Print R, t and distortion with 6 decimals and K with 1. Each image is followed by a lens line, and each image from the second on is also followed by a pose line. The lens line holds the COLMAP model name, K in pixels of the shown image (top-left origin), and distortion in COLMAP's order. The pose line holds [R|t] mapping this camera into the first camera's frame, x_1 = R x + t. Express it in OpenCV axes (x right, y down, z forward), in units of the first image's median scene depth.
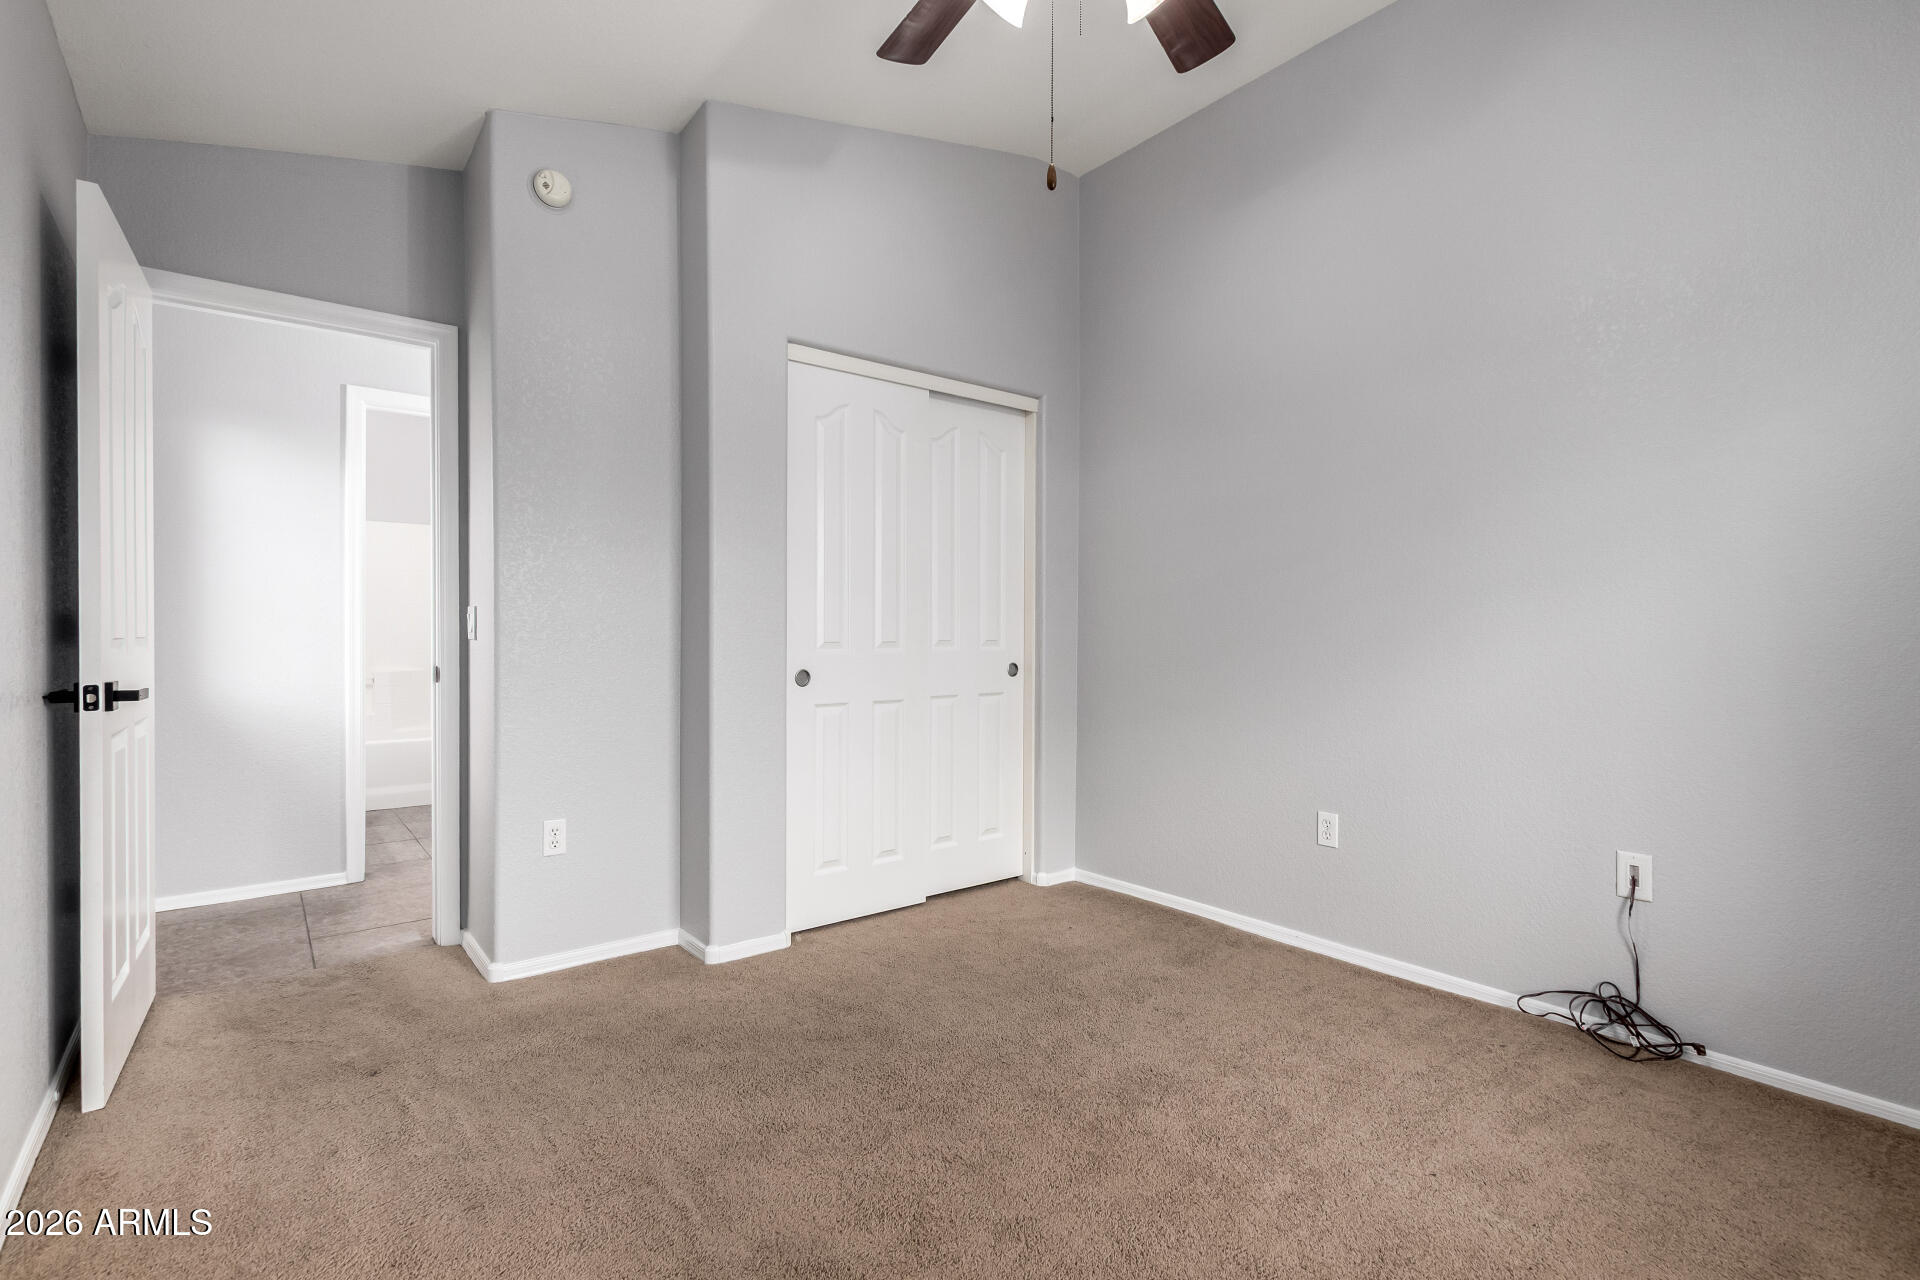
lens RADIAL K [[898.1, 0, 963.0], [0, 898.1, 645.6], [0, 0, 1]] dist [0.006185, -0.000083]
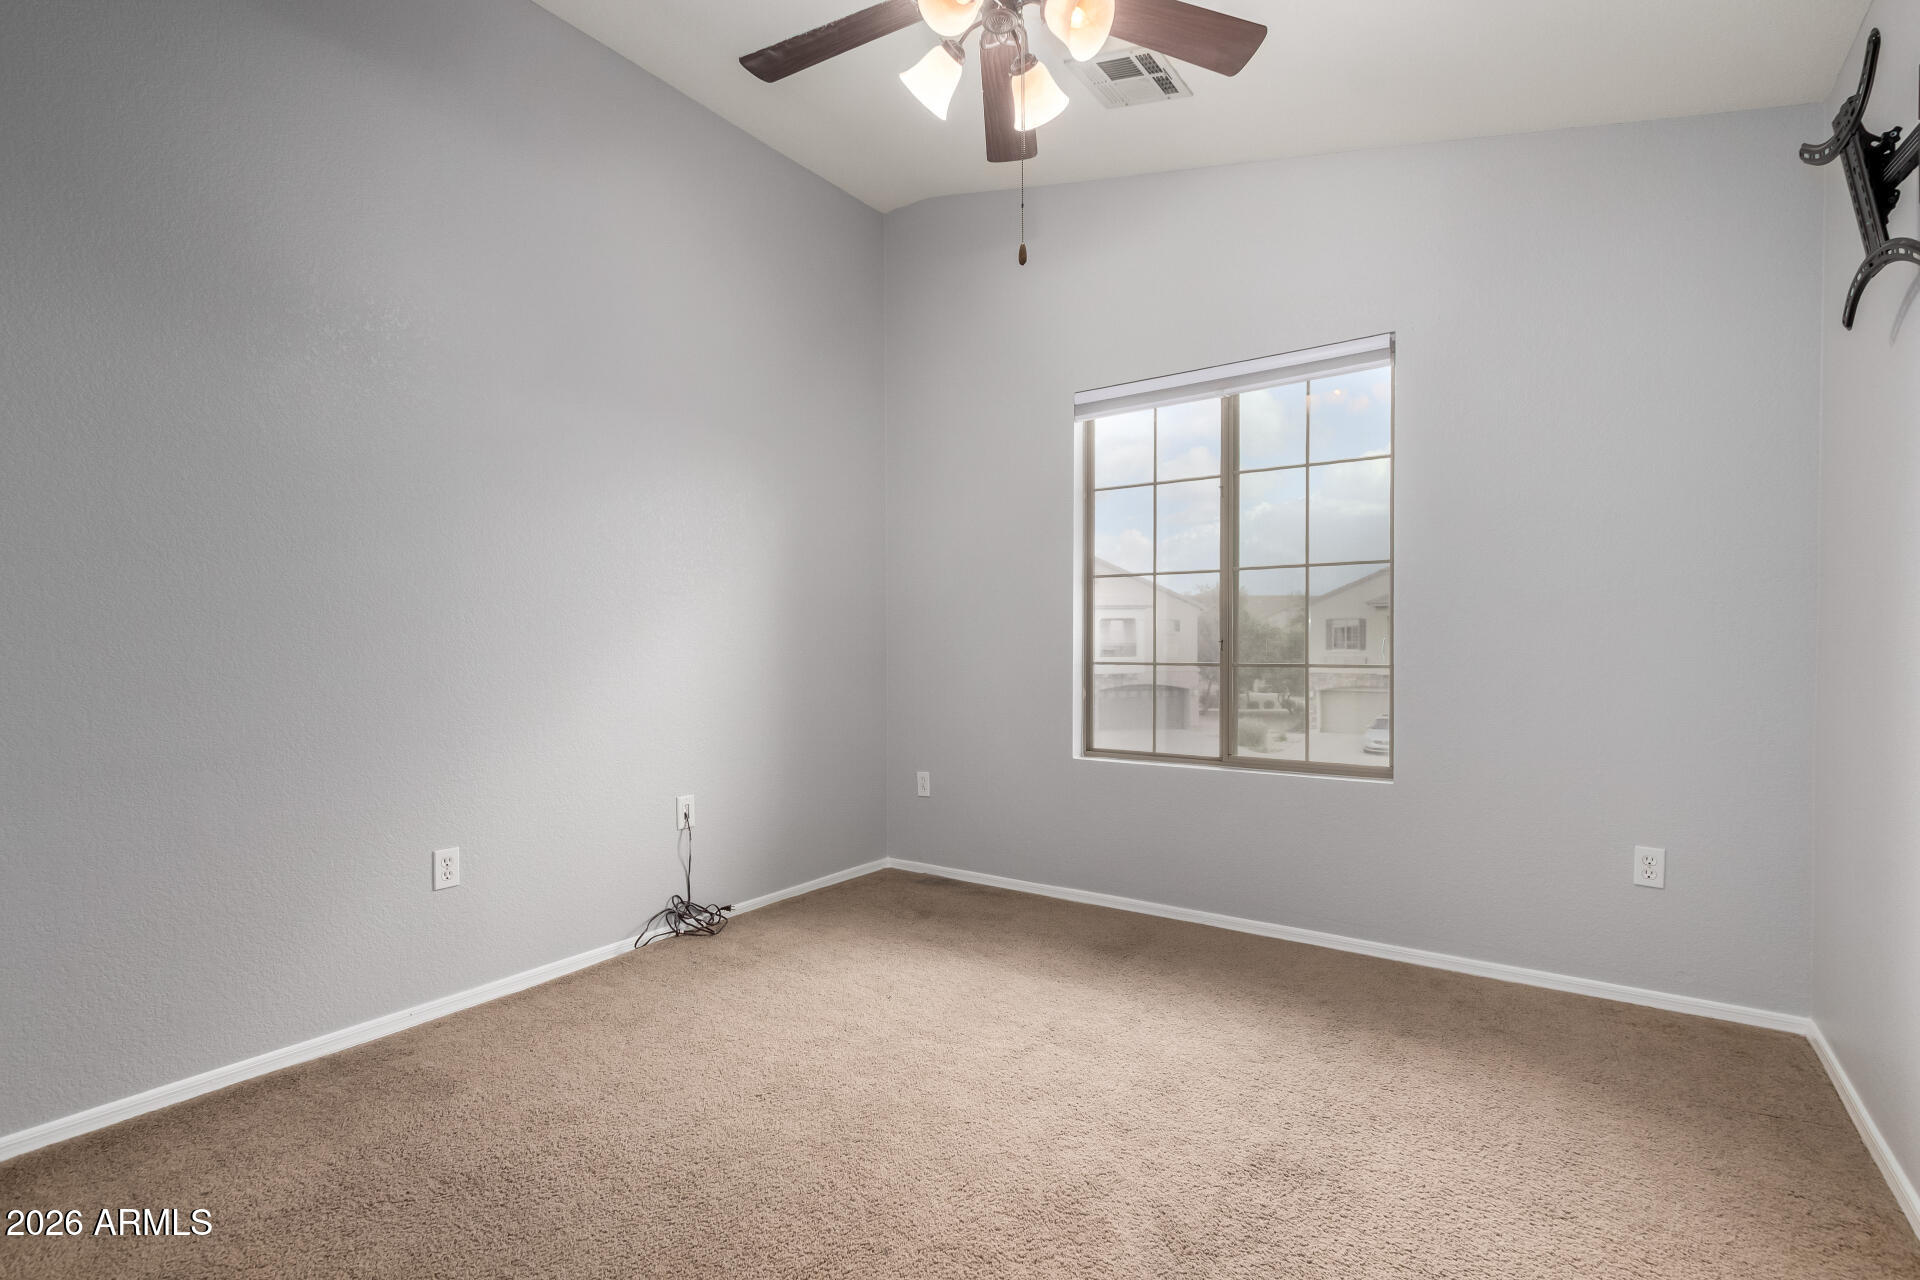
lens RADIAL K [[898.1, 0, 963.0], [0, 898.1, 645.6], [0, 0, 1]] dist [0.006185, -0.000083]
pose [[-0.292293, -0.021351, 0.956090, -0.721280], [0.003160, 0.999724, 0.023291, -0.037504], [-0.956324, 0.009829, -0.292145, 0.988695]]
